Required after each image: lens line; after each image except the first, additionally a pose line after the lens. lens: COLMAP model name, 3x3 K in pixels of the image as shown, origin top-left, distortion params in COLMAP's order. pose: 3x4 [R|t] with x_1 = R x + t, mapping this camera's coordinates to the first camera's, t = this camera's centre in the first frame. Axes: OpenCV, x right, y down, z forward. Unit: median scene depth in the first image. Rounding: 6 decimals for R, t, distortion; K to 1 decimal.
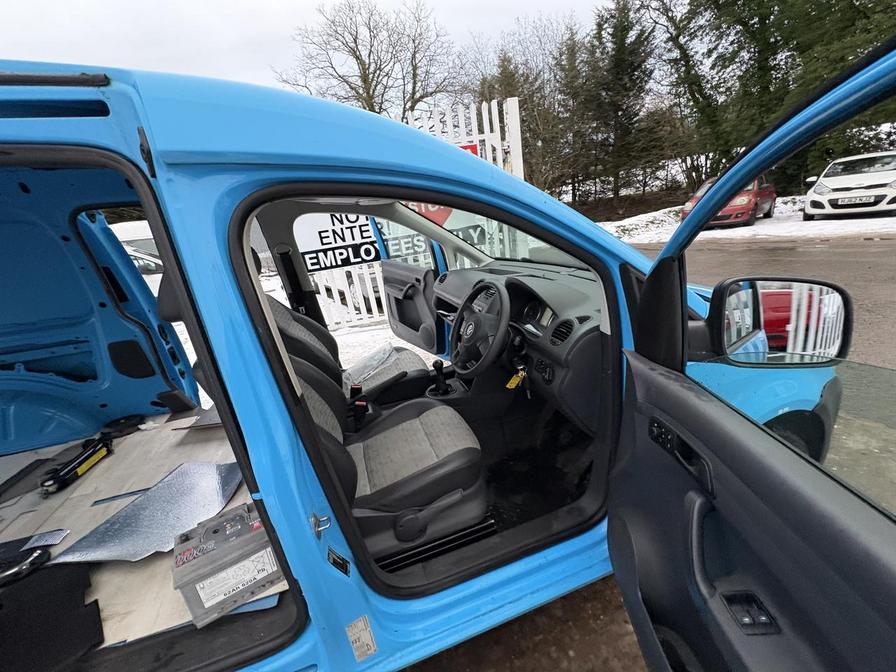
lens RADIAL K [[354.8, 0, 447.1], [0, 354.8, 335.9], [0, 0, 1]] dist [0.000628, -0.000730]
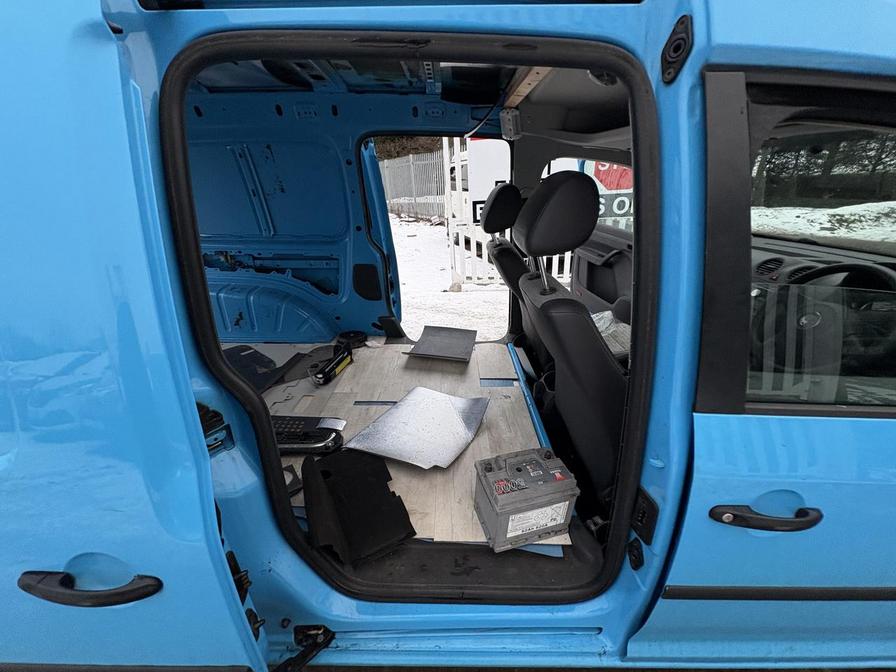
lens RADIAL K [[354.8, 0, 451.7], [0, 354.8, 337.3], [0, 0, 1]] dist [0.000628, -0.000730]
pose [[0.943316, 0.212094, -0.255287, -0.346555], [-0.183744, 0.974276, 0.130480, 0.044622], [0.276394, -0.076177, 0.958021, 0.001310]]
